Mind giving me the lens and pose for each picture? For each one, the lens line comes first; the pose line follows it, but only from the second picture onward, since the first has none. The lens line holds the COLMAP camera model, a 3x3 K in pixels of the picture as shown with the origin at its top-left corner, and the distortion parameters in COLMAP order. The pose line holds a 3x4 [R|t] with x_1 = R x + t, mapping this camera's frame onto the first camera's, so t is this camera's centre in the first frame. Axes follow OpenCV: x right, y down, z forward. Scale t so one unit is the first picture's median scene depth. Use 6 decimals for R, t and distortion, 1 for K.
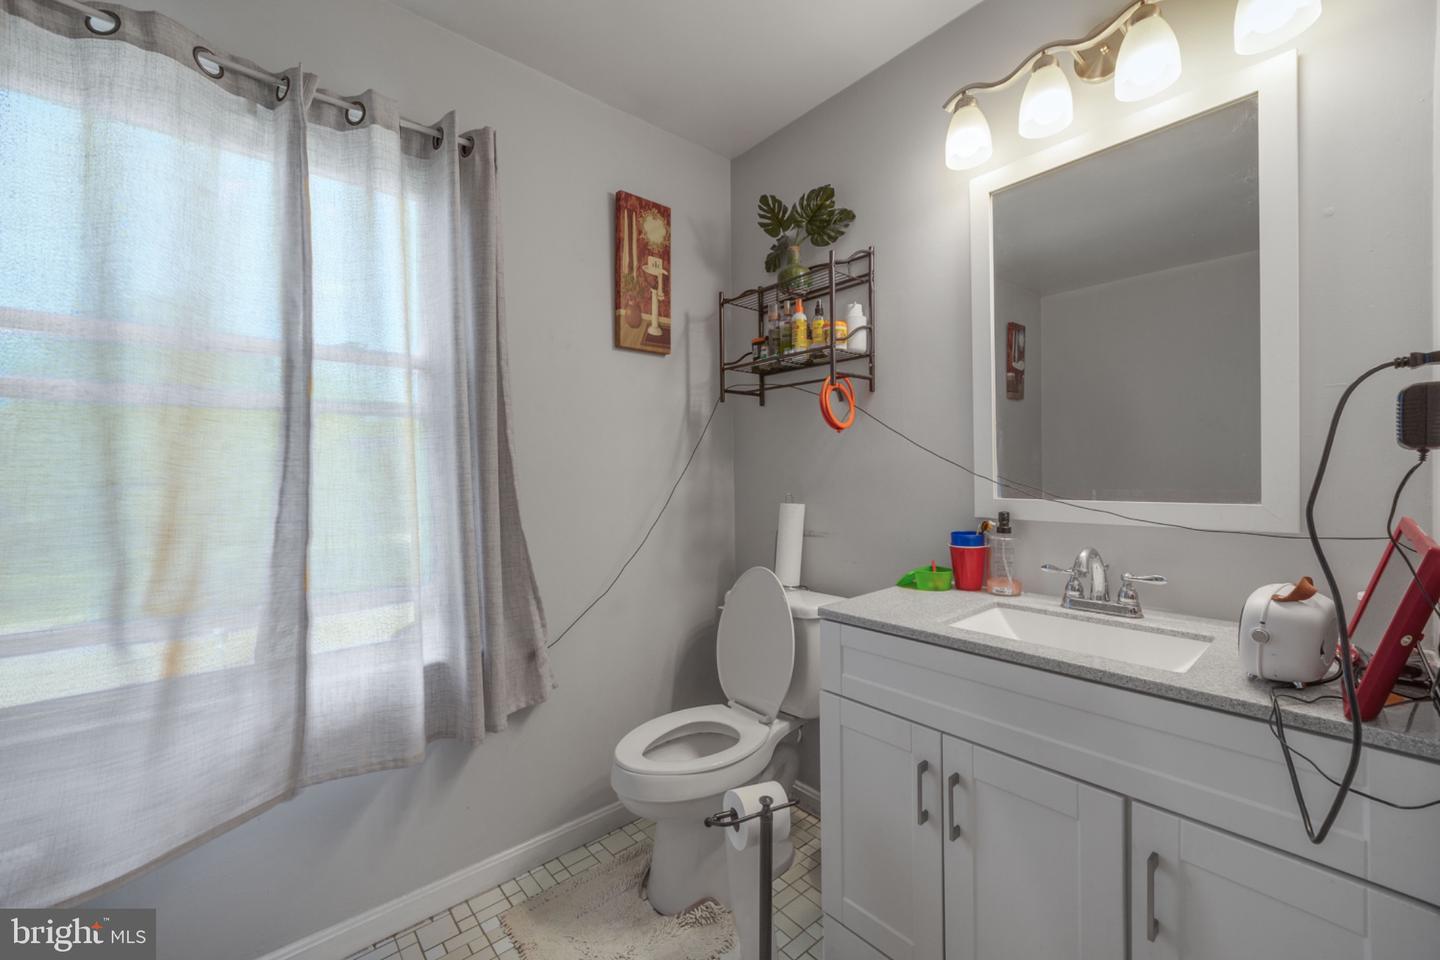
lens RADIAL K [[570.5, 0, 720.0], [0, 570.5, 480.0], [0, 0, 1]] dist [-0.018740, 0.009489]
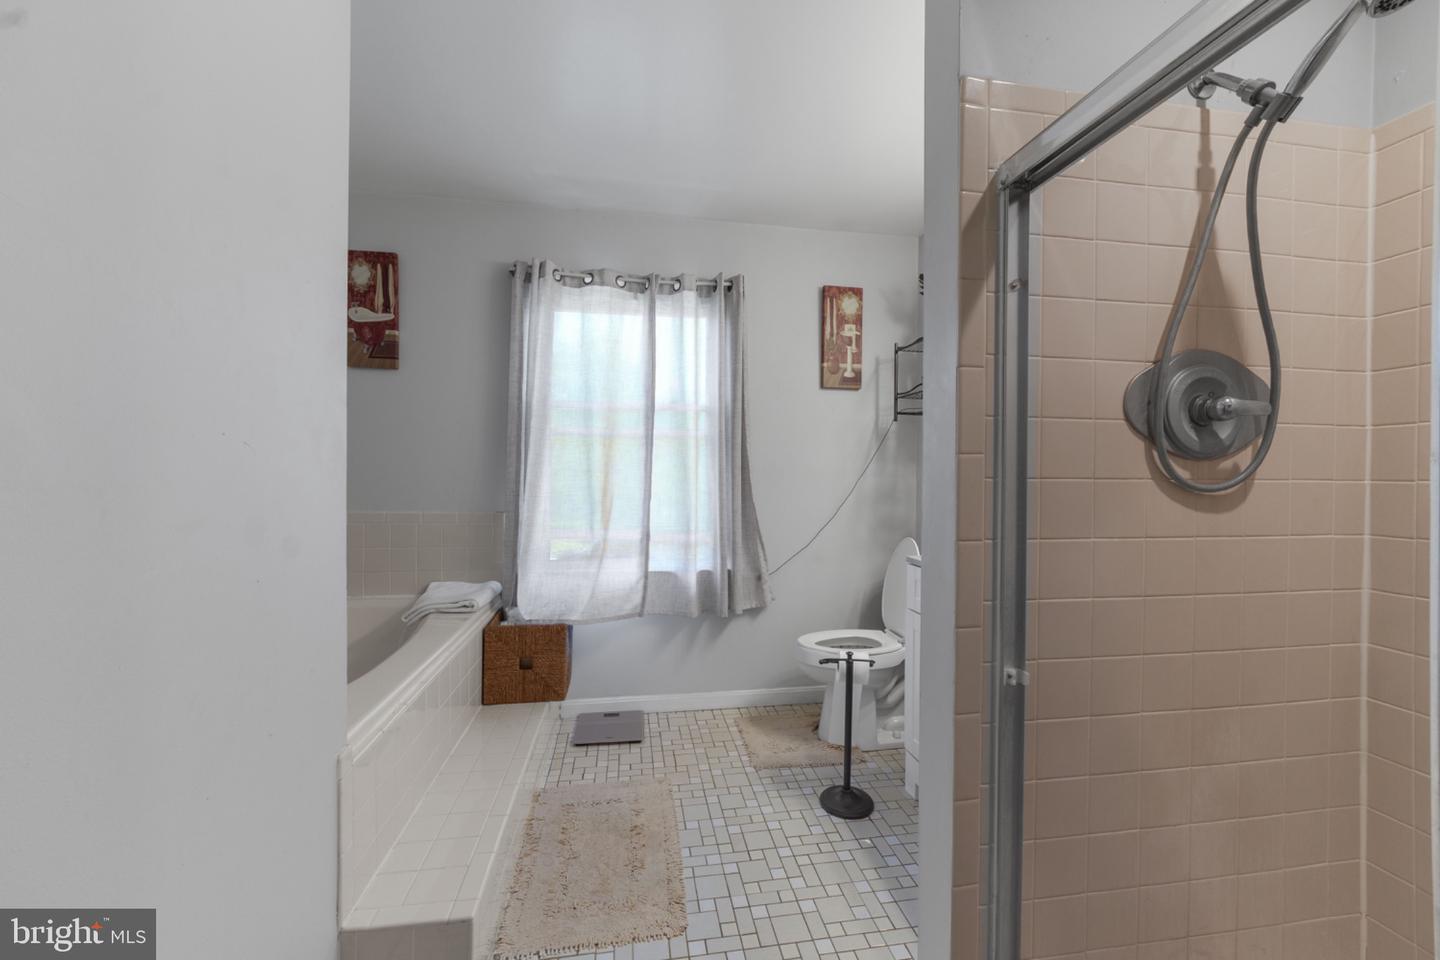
lens RADIAL K [[570.5, 0, 720.0], [0, 570.5, 480.0], [0, 0, 1]] dist [-0.018740, 0.009489]
pose [[0.853740, 0.023422, -0.520172, 0.470502], [-0.023380, 0.999705, 0.006641, 0.011609], [0.520174, 0.006492, 0.854036, -0.540522]]
